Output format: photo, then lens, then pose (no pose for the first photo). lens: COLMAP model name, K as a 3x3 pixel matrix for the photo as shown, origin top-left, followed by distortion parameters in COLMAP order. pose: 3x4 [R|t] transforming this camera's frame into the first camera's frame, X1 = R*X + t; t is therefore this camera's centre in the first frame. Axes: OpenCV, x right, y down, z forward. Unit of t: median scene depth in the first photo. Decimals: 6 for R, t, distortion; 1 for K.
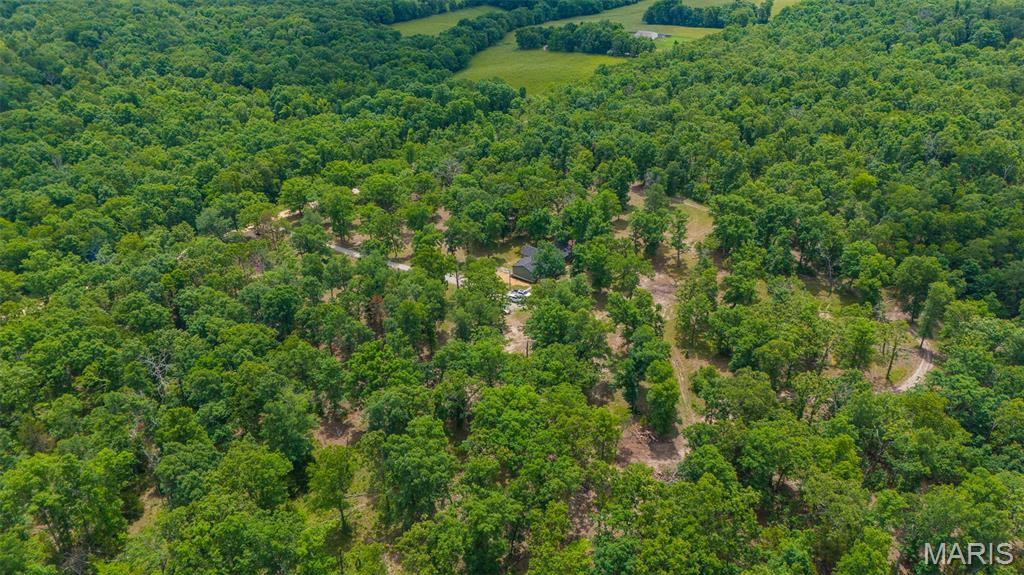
lens RADIAL K [[713.5, 0, 512.0], [0, 713.5, 287.5], [0, 0, 1]] dist [0.023823, -0.001264]
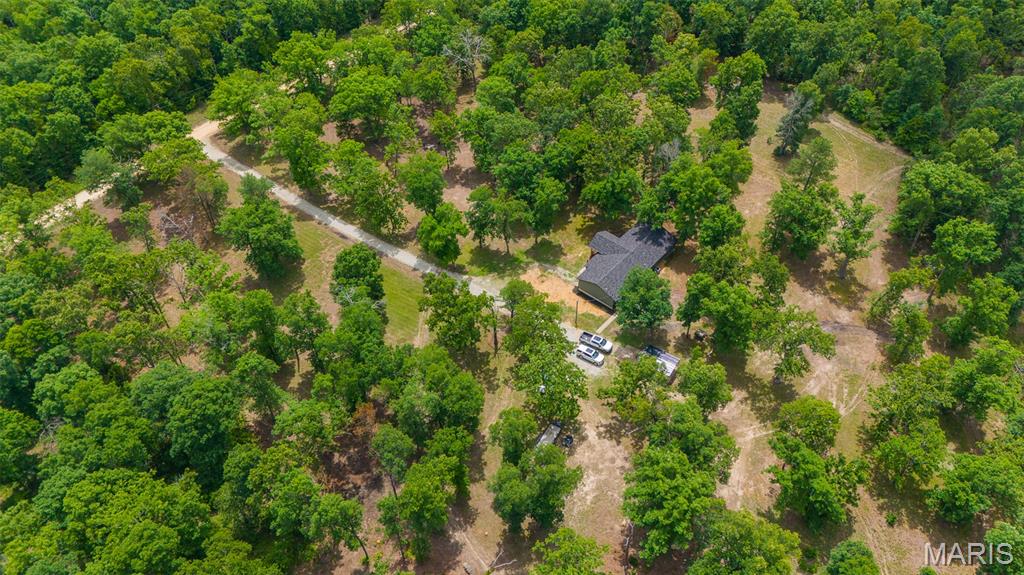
lens RADIAL K [[713.5, 0, 512.0], [0, 713.5, 287.5], [0, 0, 1]] dist [0.023823, -0.001264]
pose [[0.999957, 0.008158, -0.004437, -0.052621], [-0.006291, 0.946571, 0.322434, -0.214076], [0.006831, -0.322392, 0.946582, 0.382828]]
